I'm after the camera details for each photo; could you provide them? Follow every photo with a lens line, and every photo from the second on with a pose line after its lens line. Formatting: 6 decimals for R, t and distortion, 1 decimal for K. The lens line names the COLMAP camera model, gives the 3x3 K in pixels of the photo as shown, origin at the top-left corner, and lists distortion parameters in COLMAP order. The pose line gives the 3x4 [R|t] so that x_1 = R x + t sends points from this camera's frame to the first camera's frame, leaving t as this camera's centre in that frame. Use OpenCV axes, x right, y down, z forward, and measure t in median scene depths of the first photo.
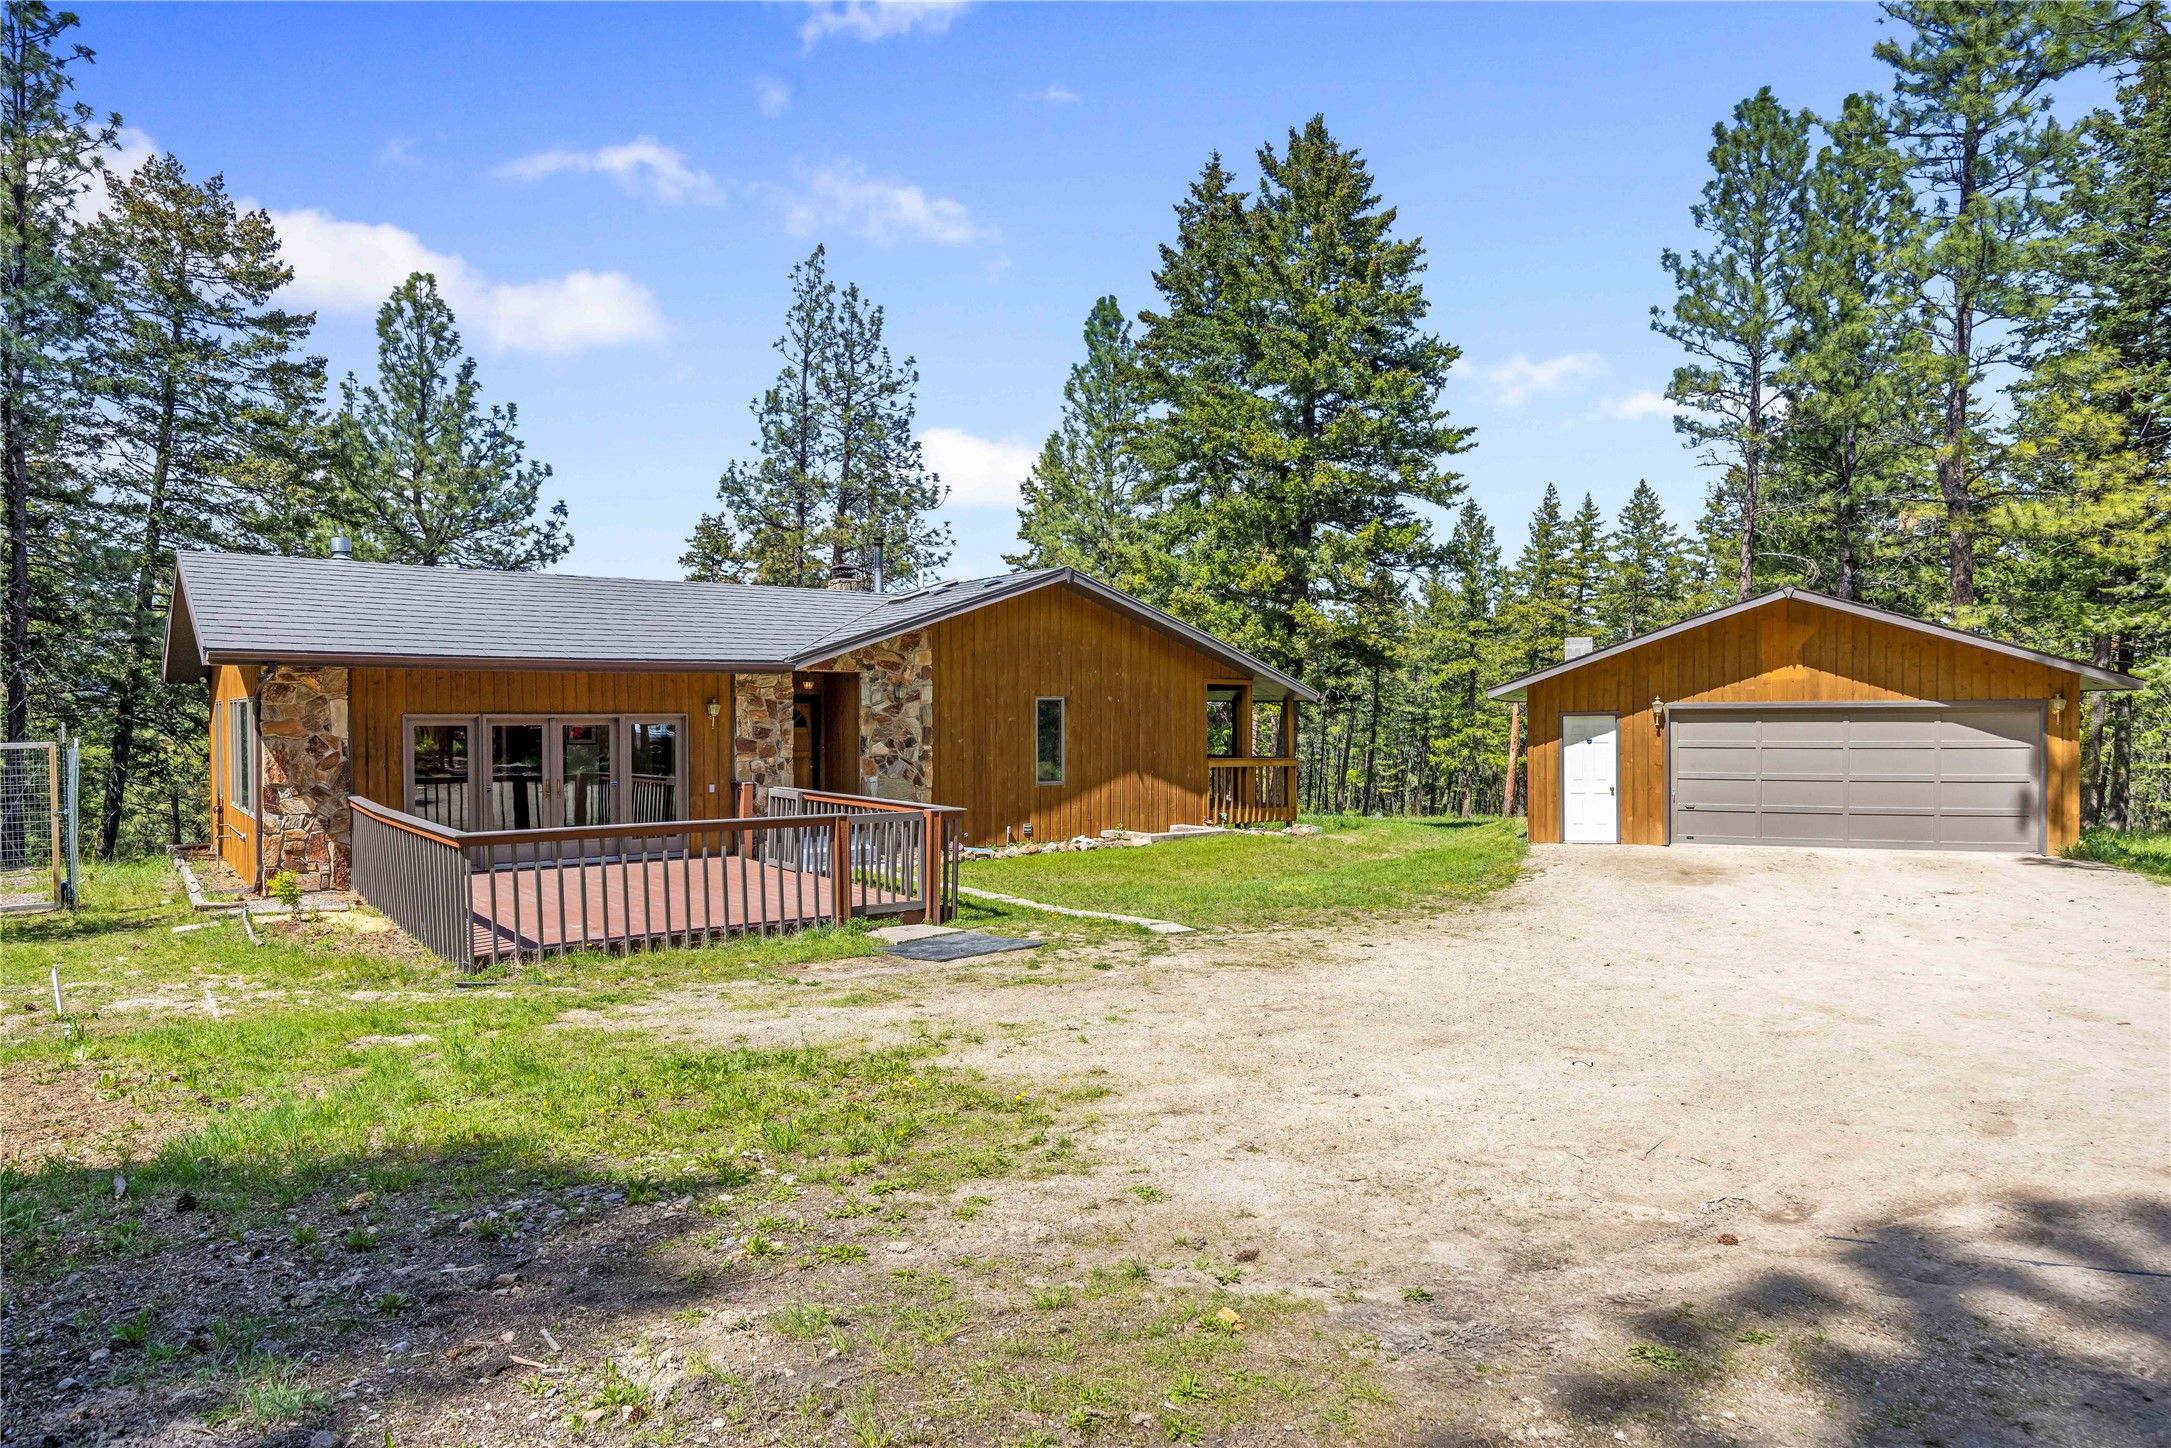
lens RADIAL K [[1309.8, 0, 1079.6], [0, 1309.8, 743.3], [0, 0, 1]] dist [-0.007849, 0.001141]
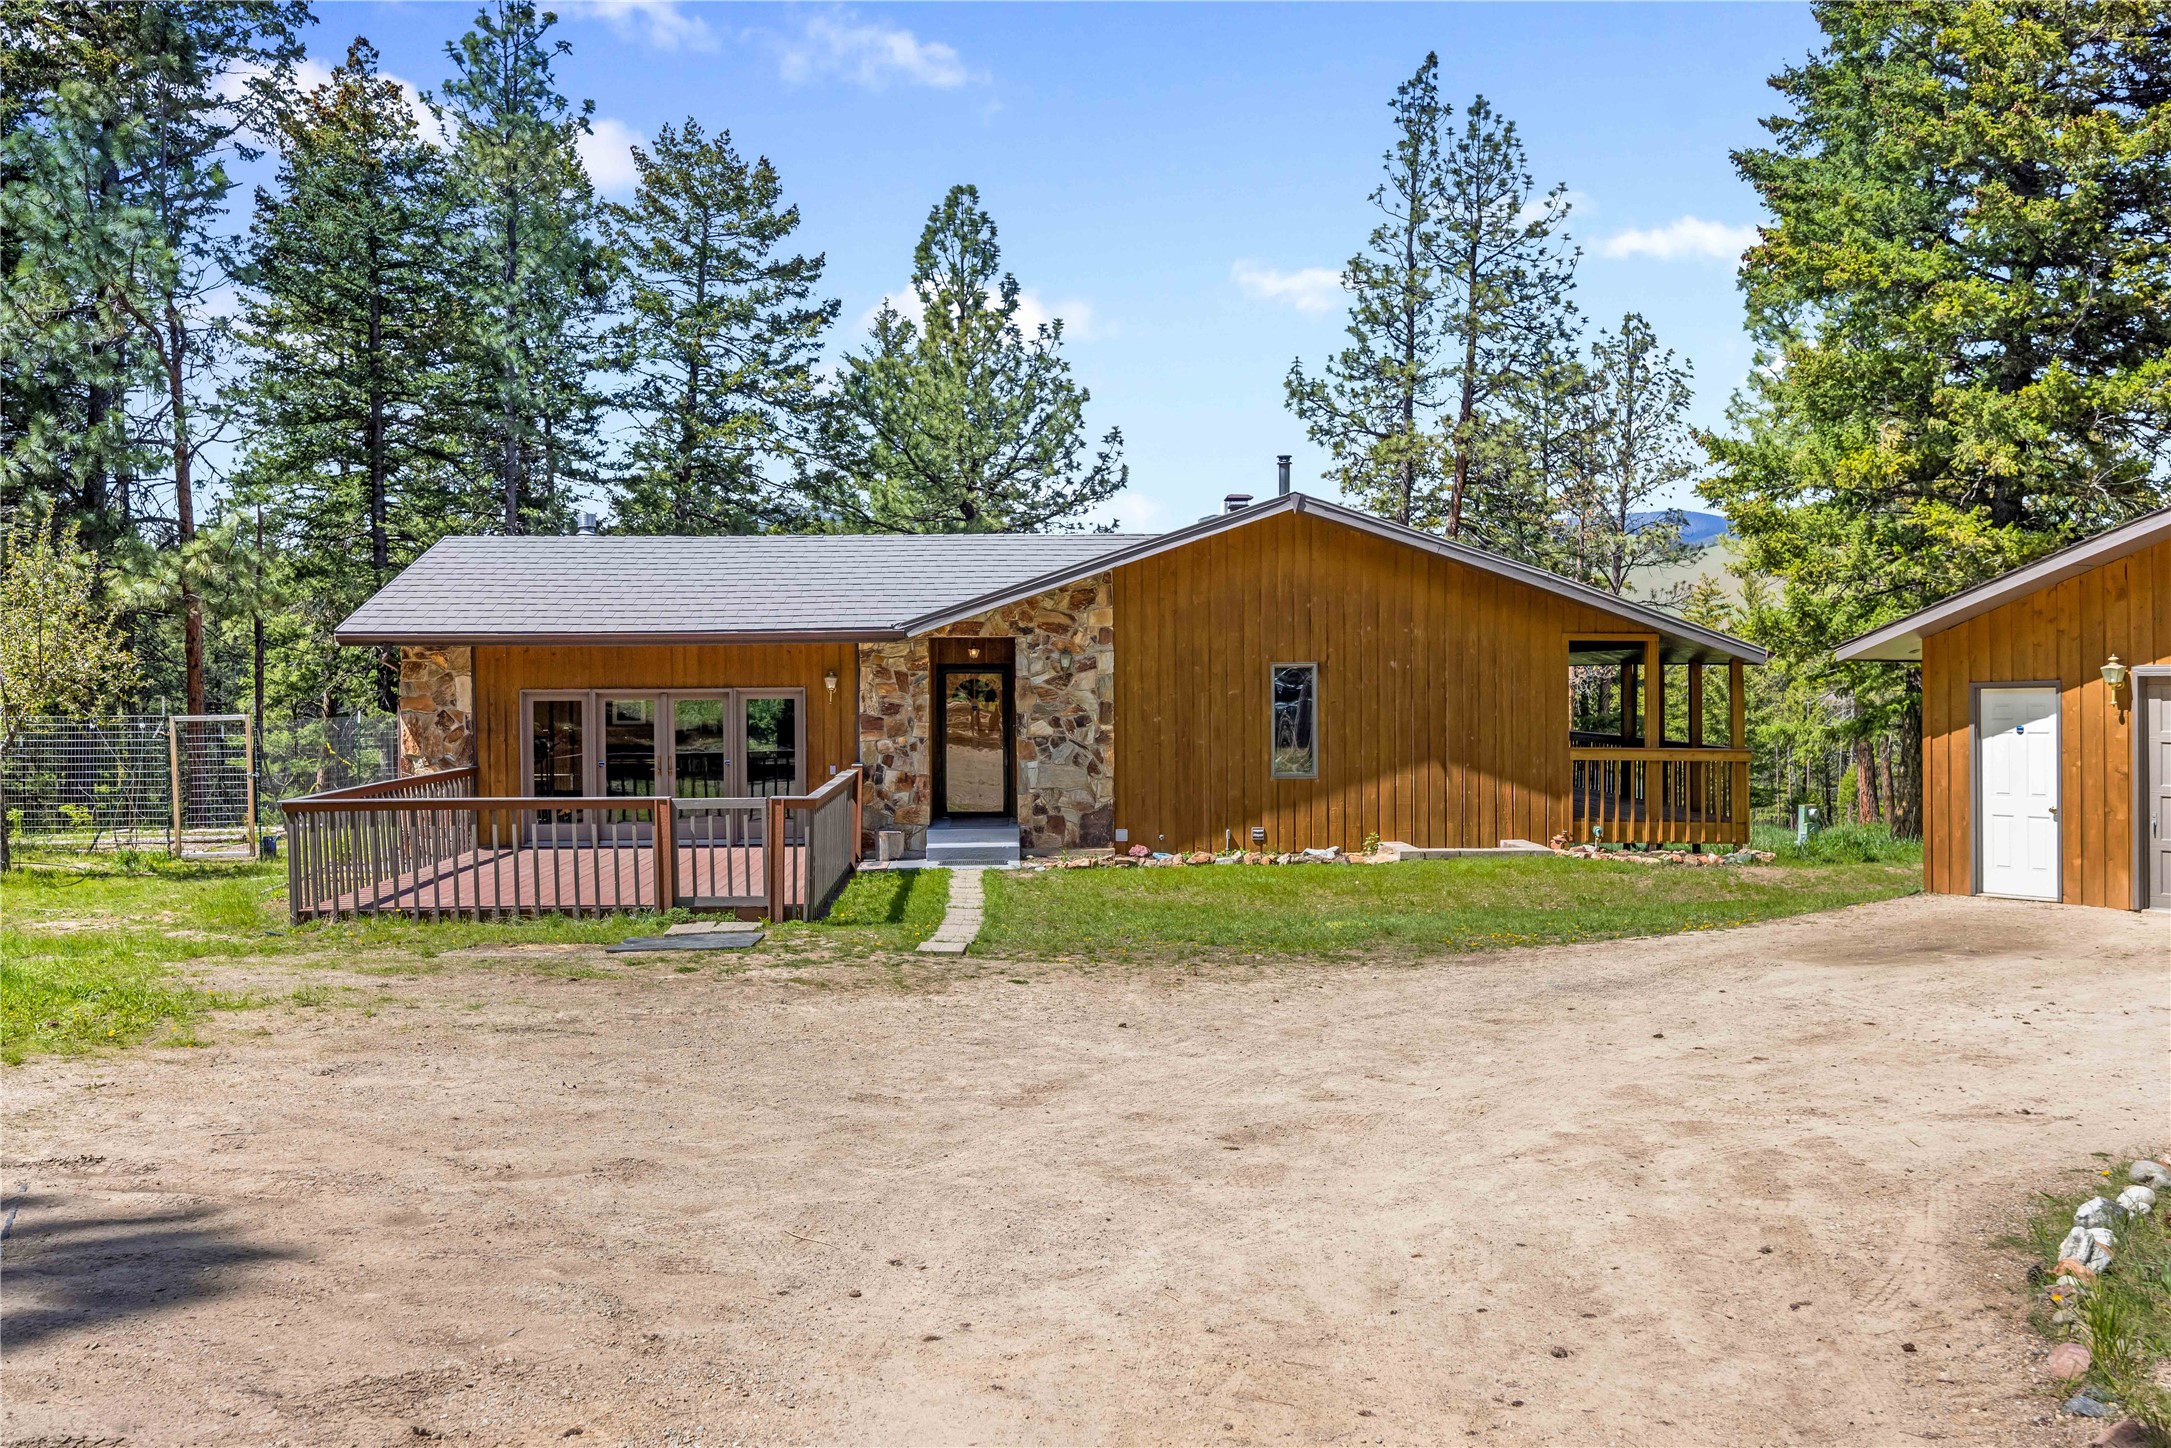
lens RADIAL K [[1819.4, 0, 1067.9], [0, 1819.4, 726.3], [0, 0, 1]] dist [-0.002472, -0.002771]
pose [[0.817884, 0.011384, -0.575271, 0.426994], [-0.007855, 0.999932, 0.008621, -0.005865], [0.575330, -0.002532, 0.817918, 0.049373]]
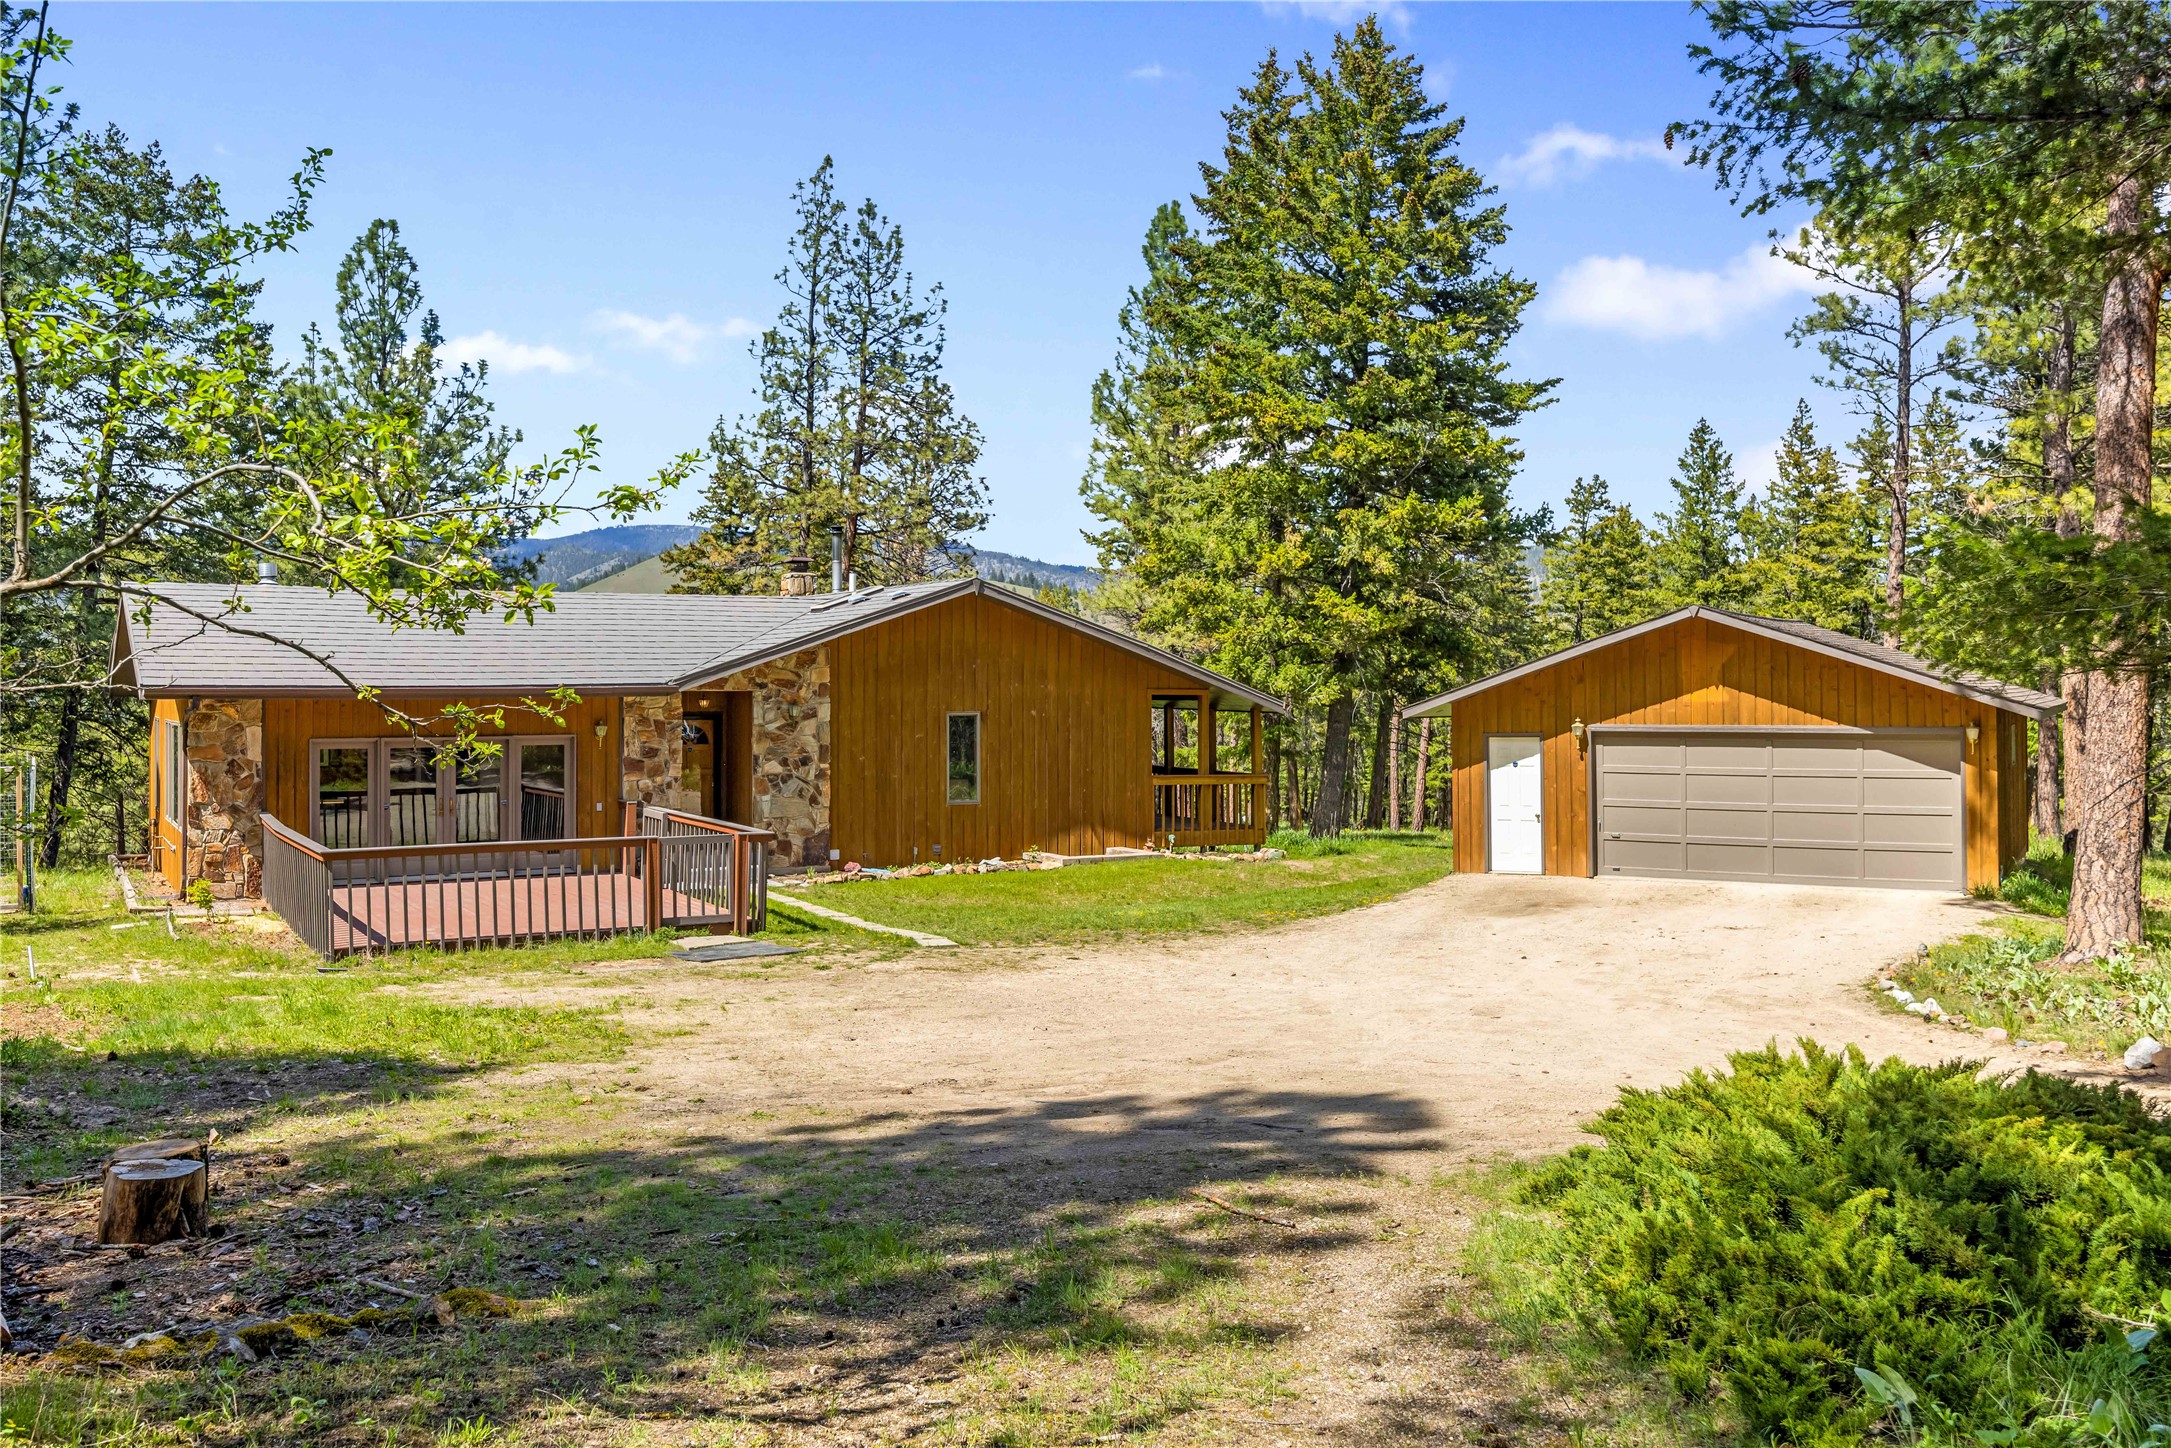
lens RADIAL K [[1845.1, 0, 1055.9], [0, 1845.1, 674.4], [0, 0, 1]] dist [0.006834, -0.003813]
pose [[0.990432, 0.000472, -0.138004, 0.205220], [-0.004148, 0.999644, -0.026354, -0.024638], [0.137942, 0.026674, 0.990081, -0.292013]]
